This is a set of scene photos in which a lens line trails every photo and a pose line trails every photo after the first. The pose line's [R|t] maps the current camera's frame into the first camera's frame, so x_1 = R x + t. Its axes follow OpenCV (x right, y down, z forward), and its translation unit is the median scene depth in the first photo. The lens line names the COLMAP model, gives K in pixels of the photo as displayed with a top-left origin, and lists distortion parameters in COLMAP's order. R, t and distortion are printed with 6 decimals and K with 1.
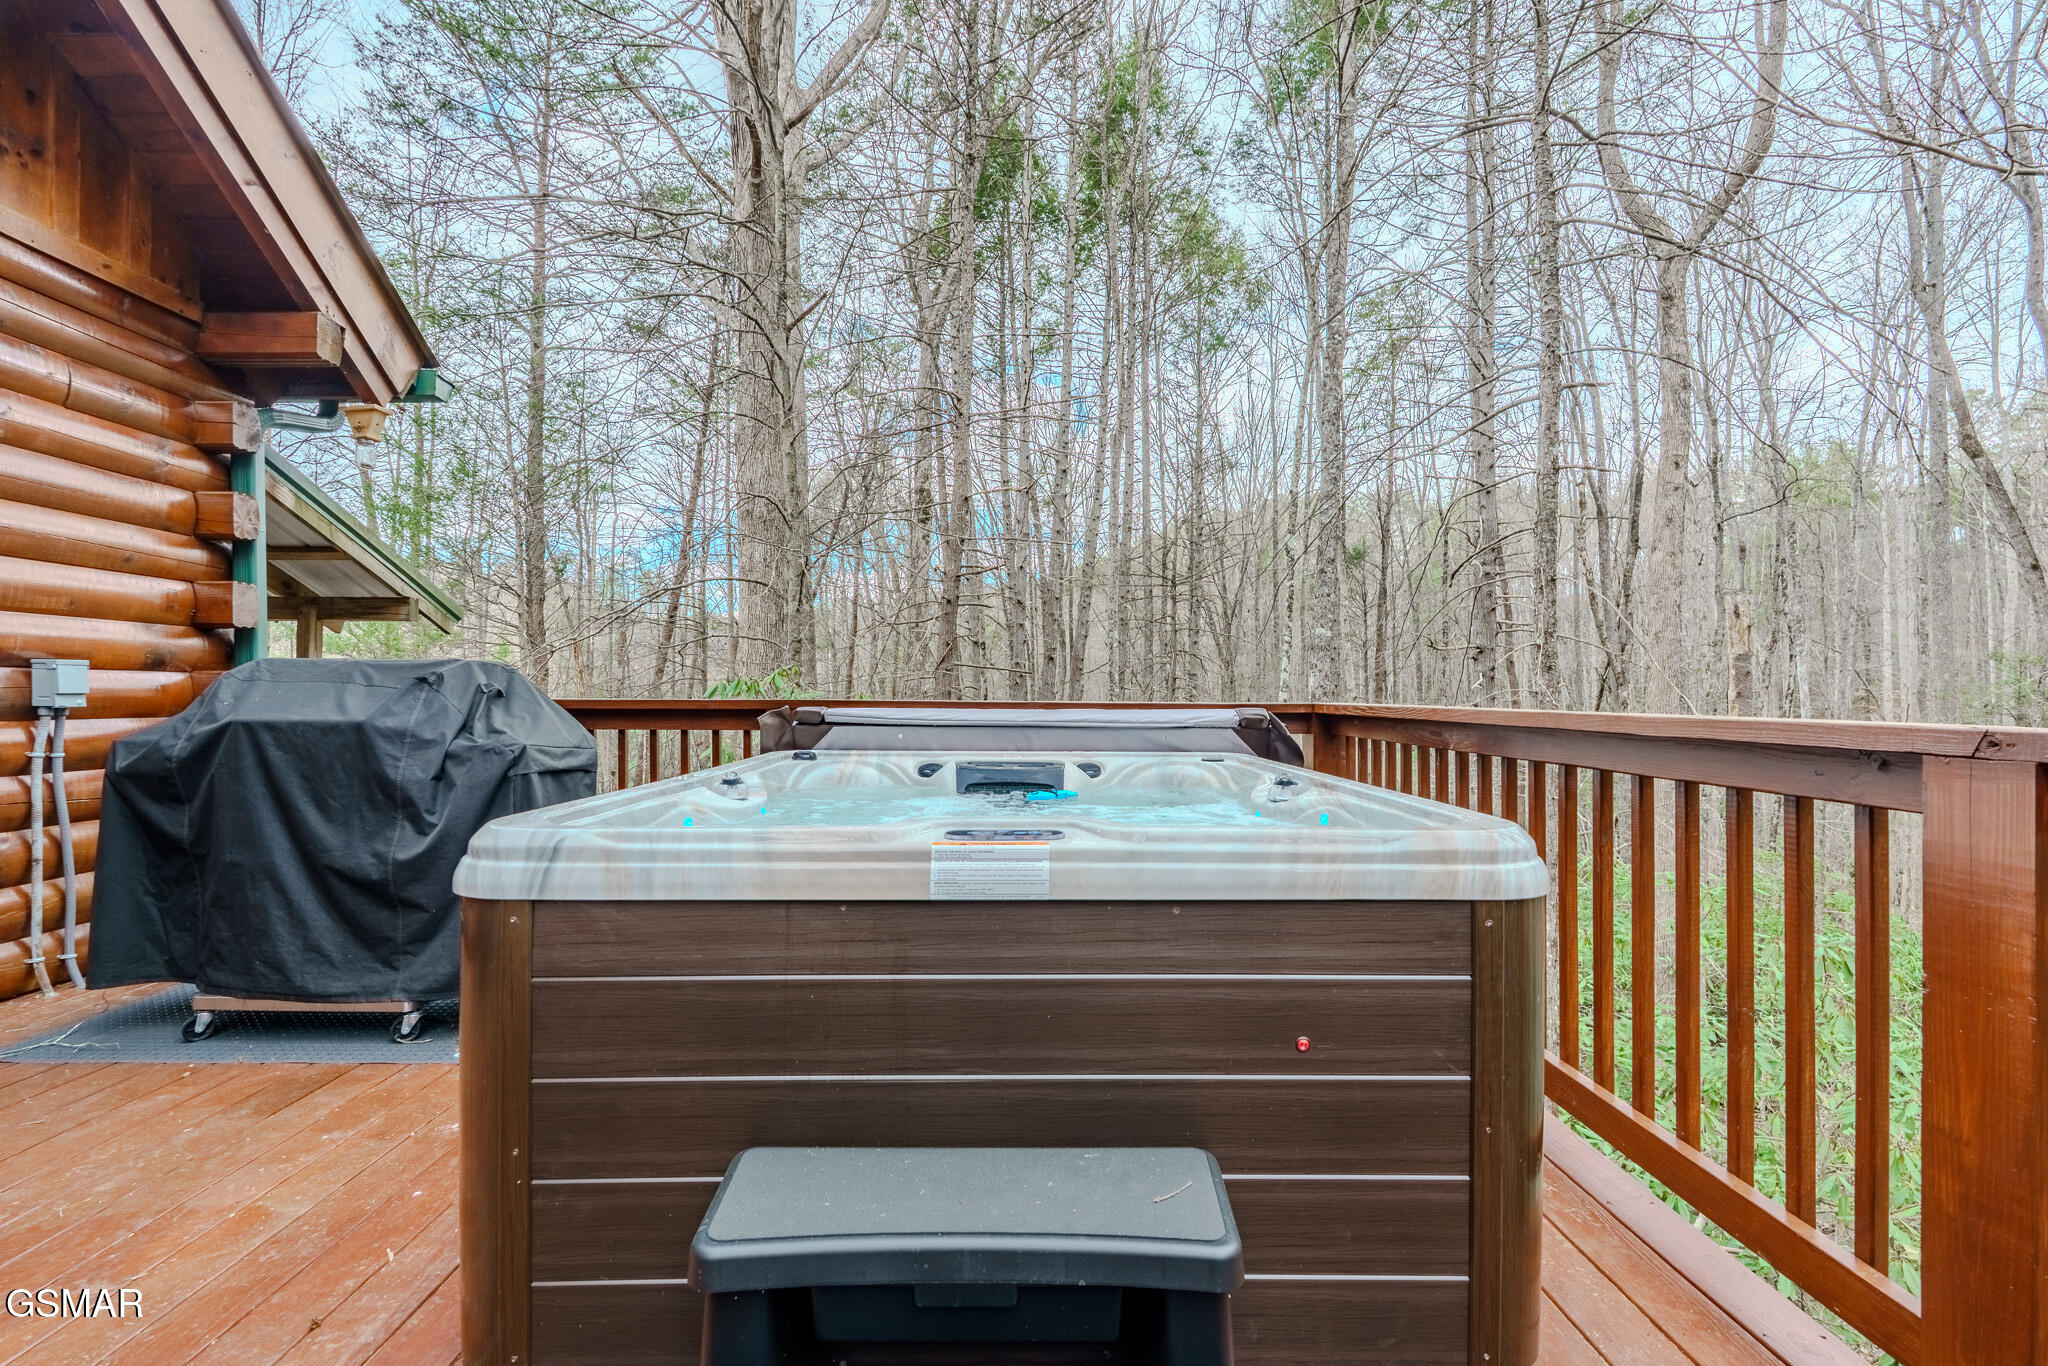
lens RADIAL K [[912.8, 0, 998.1], [0, 912.8, 683.8], [0, 0, 1]] dist [-0.003154, -0.000016]
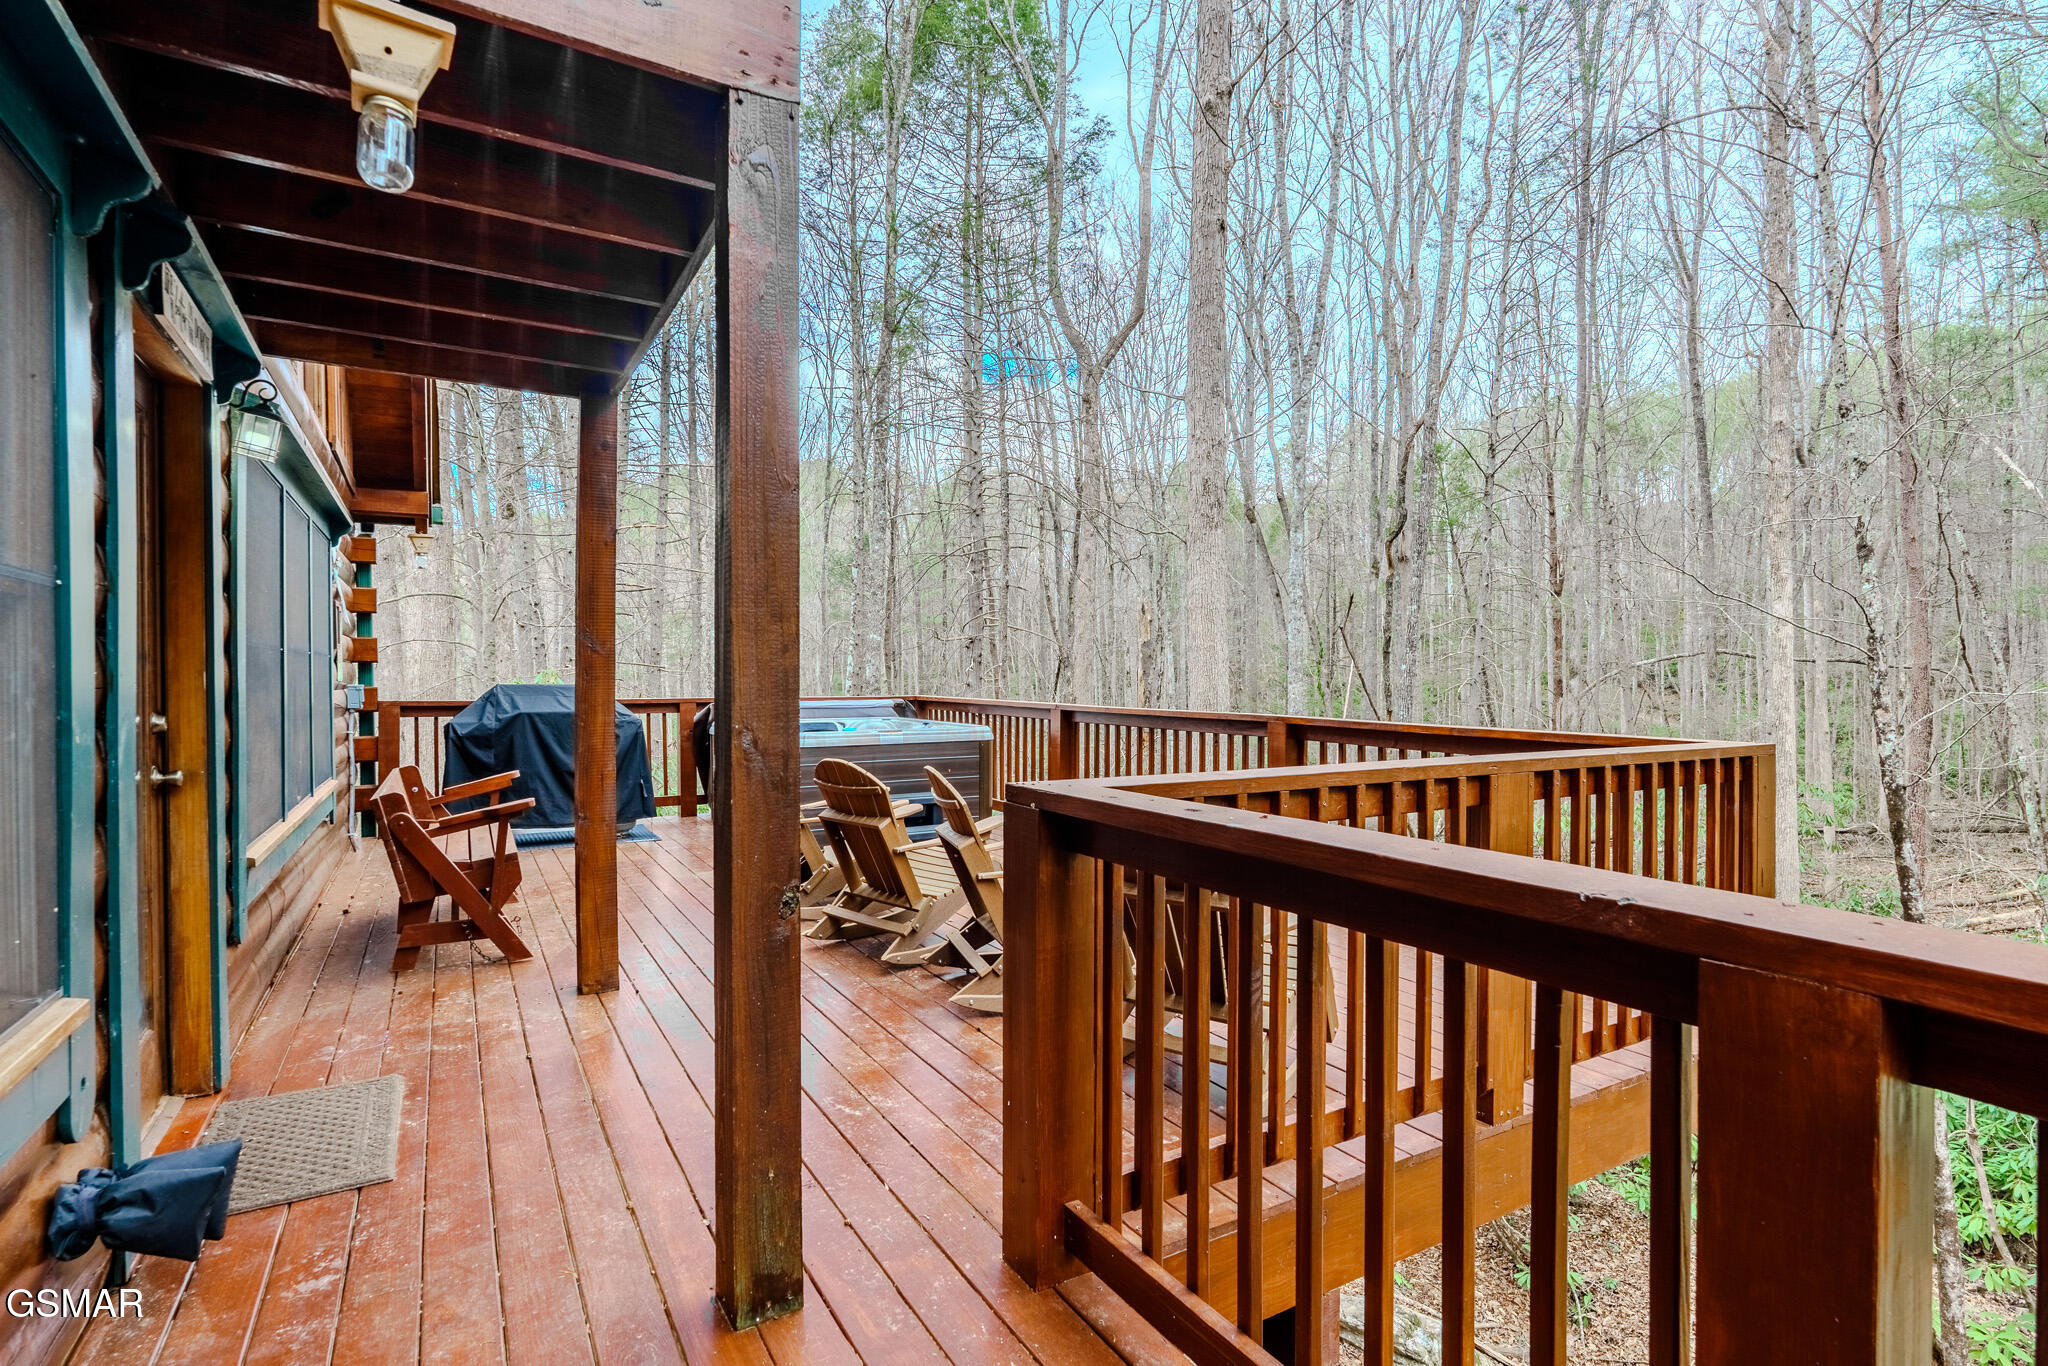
lens RADIAL K [[977.9, 0, 1023.3], [0, 977.9, 687.3], [0, 0, 1]] dist [-0.008720, 0.000839]
pose [[0.856991, -0.010941, 0.515214, -0.802131], [-0.003375, 0.999634, 0.026842, -0.077480], [-0.515320, -0.024743, 0.856641, -1.460693]]
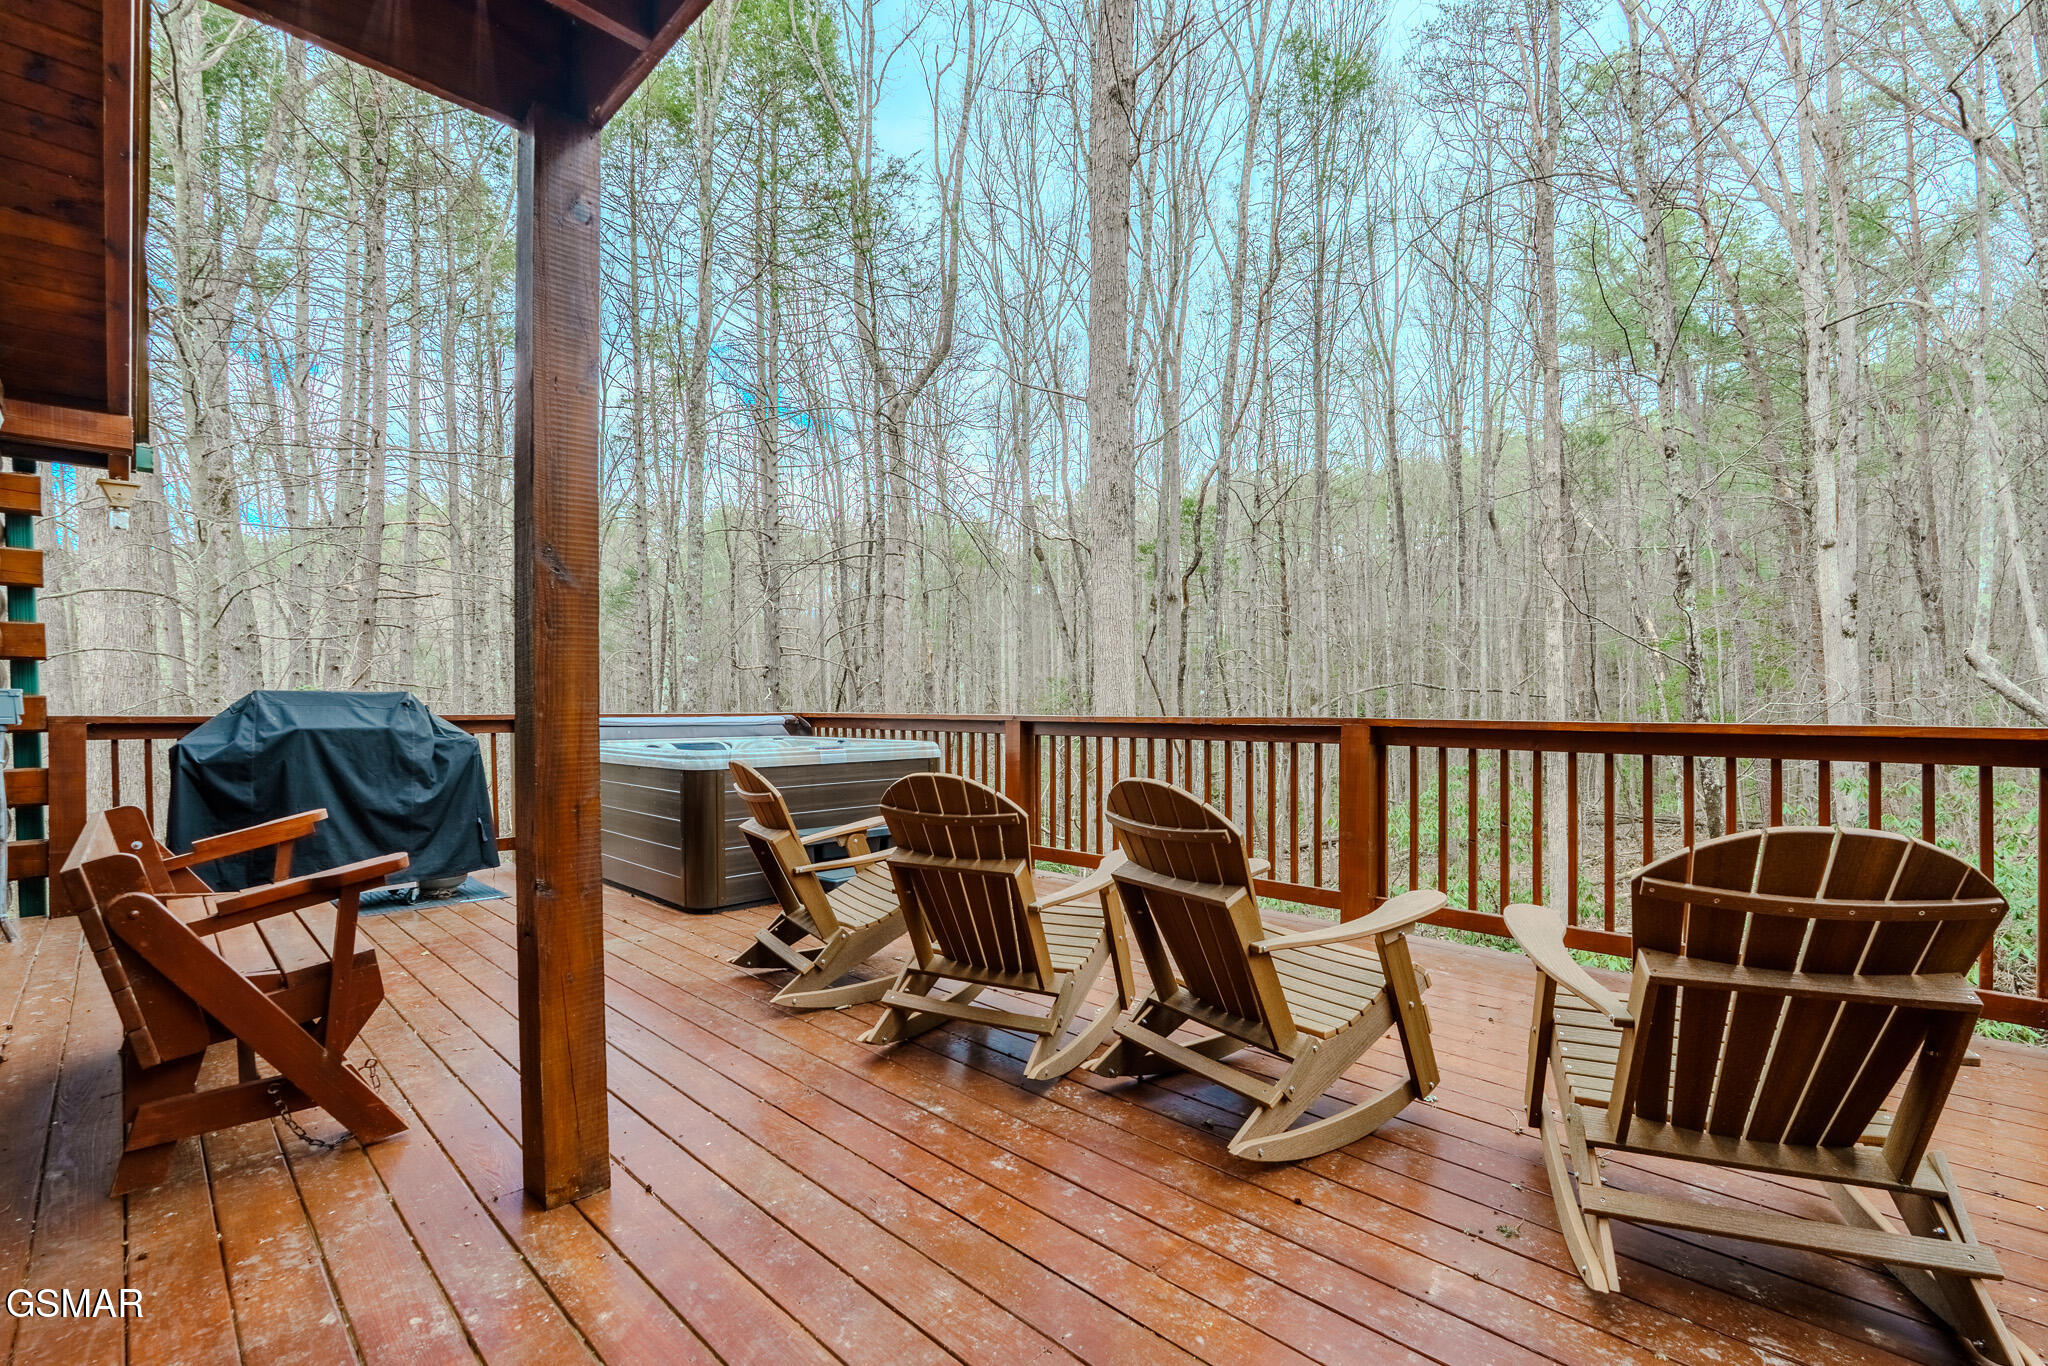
lens RADIAL K [[902.1, 0, 1021.6], [0, 902.1, 722.5], [0, 0, 1]] dist [-0.006421, -0.000046]
pose [[0.700609, -0.018379, 0.713309, -0.848570], [-0.003524, 0.999567, 0.029216, -0.019632], [-0.713537, -0.022982, 0.700241, -0.877259]]
